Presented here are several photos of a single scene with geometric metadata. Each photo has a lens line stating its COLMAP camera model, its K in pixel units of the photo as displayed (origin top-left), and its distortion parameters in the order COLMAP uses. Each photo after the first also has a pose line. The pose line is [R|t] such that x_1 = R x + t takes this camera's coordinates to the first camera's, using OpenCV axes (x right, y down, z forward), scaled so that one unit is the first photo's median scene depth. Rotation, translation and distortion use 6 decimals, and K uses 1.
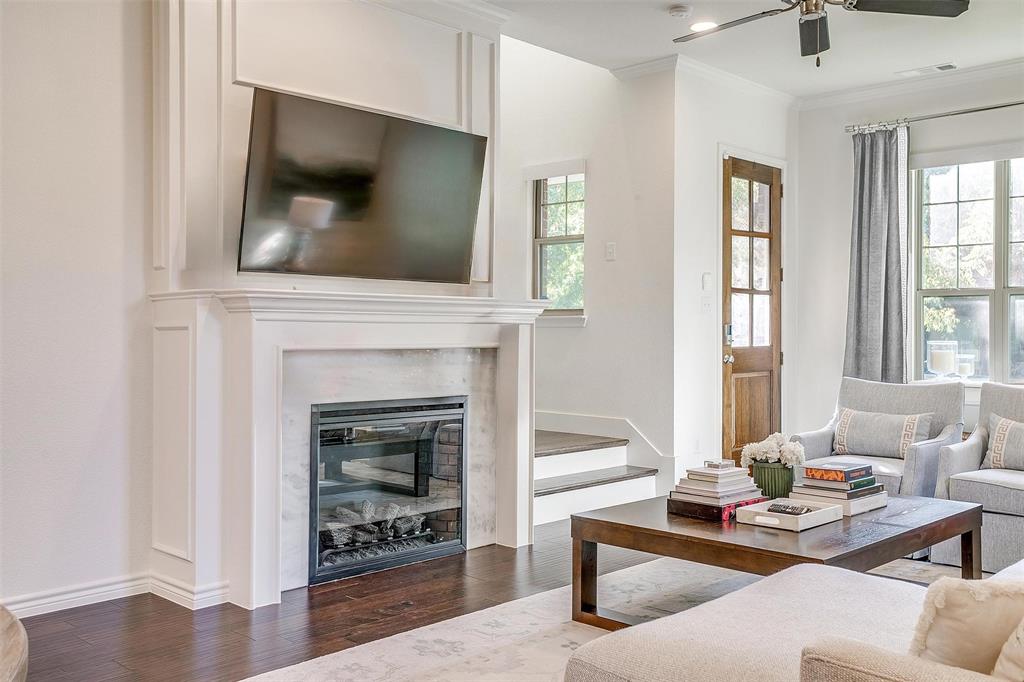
lens RADIAL K [[961.2, 0, 515.8], [0, 961.2, 335.8], [0, 0, 1]] dist [0.030756, 0.000000]
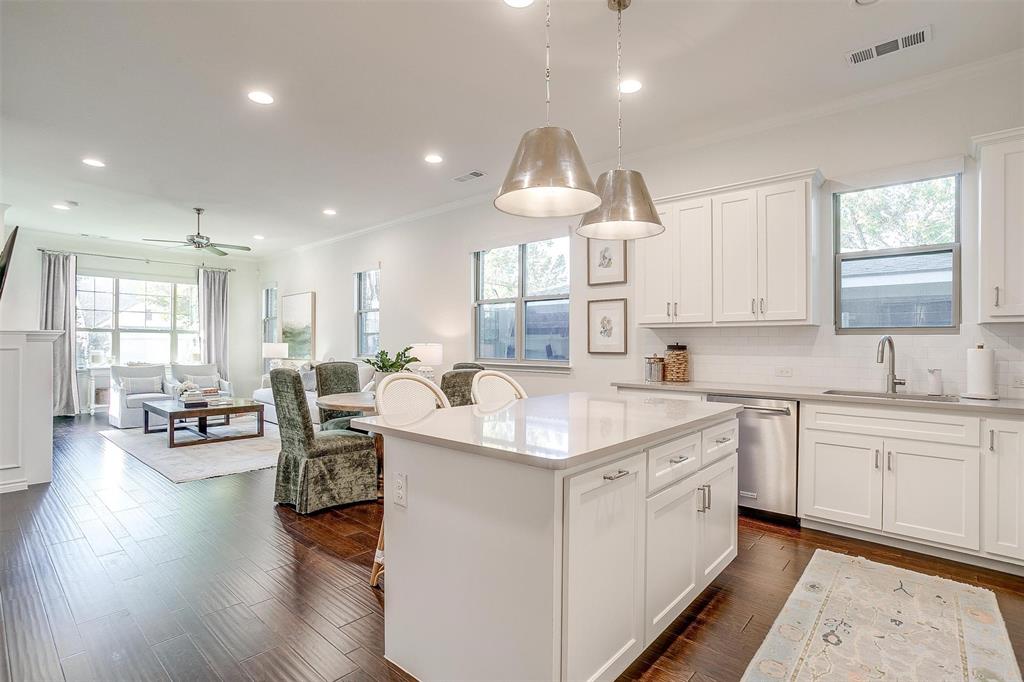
lens RADIAL K [[497.2, 0, 521.5], [0, 497.2, 342.8], [0, 0, 1]] dist [-0.035628, 0.006411]
pose [[-0.046803, 0.003134, 0.998899, -1.094521], [-0.000862, 0.999995, -0.003177, -0.013509], [-0.998904, -0.001010, -0.046800, 0.008376]]
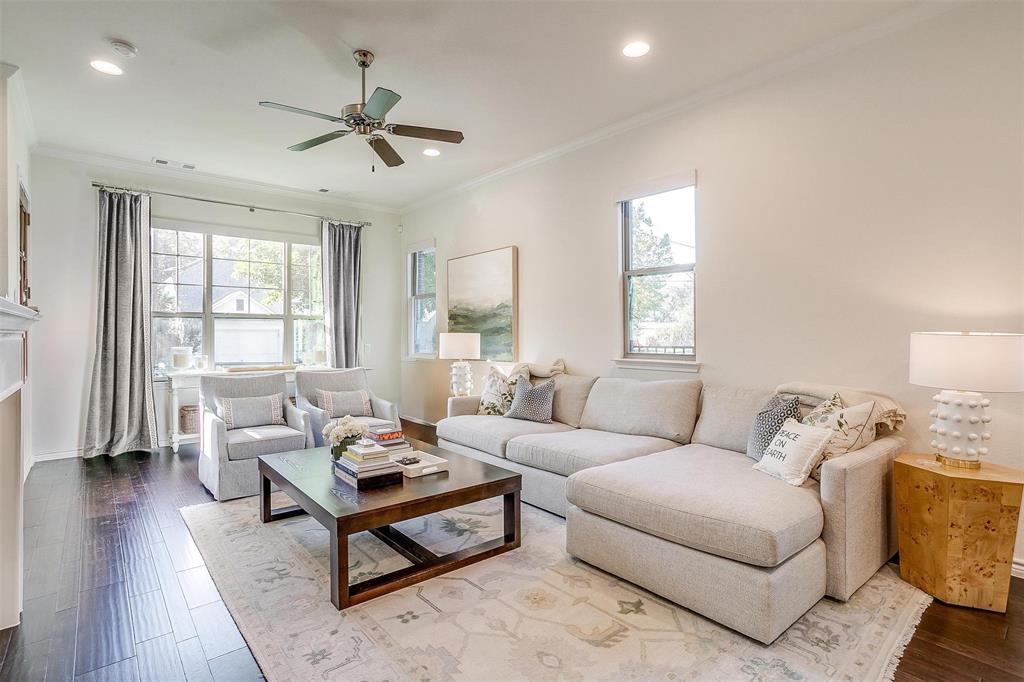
lens RADIAL K [[497.2, 0, 505.6], [0, 497.2, 338.9], [0, 0, 1]] dist [-0.035628, 0.006411]
pose [[0.111016, -0.010284, 0.993765, -0.355823], [0.003601, 0.999944, 0.009946, -0.016248], [-0.993812, 0.002474, 0.111047, 0.557672]]
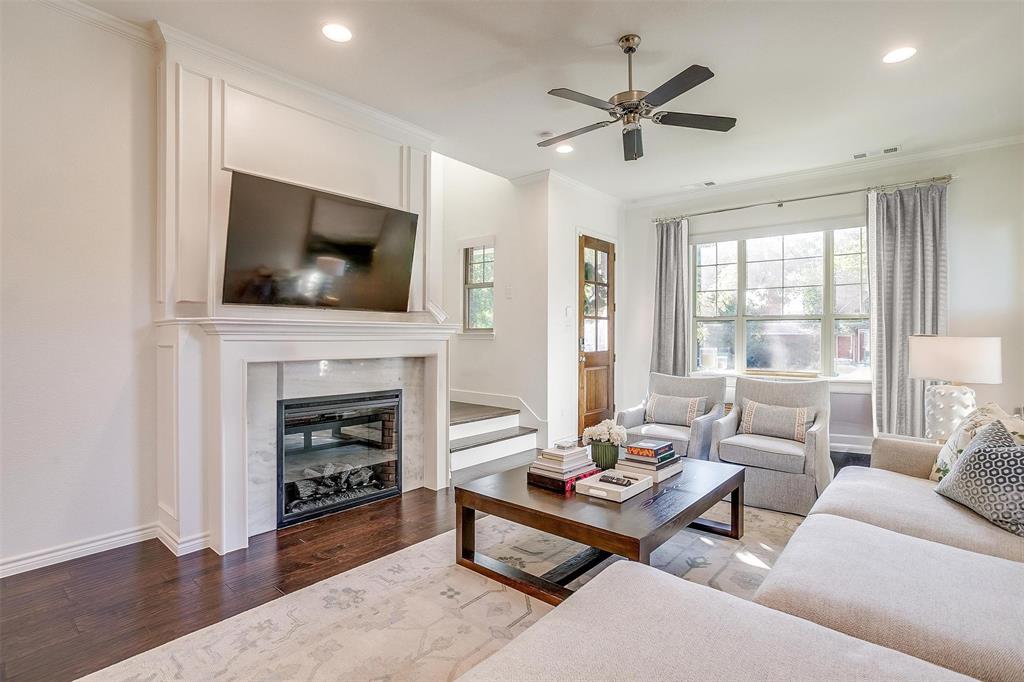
lens RADIAL K [[497.2, 0, 514.0], [0, 497.2, 343.7], [0, 0, 1]] dist [-0.035628, 0.006411]
pose [[0.998005, -0.001067, 0.063126, 0.071741], [0.000338, 0.999933, 0.011553, -0.015706], [-0.063134, -0.011508, 0.997939, 0.229701]]
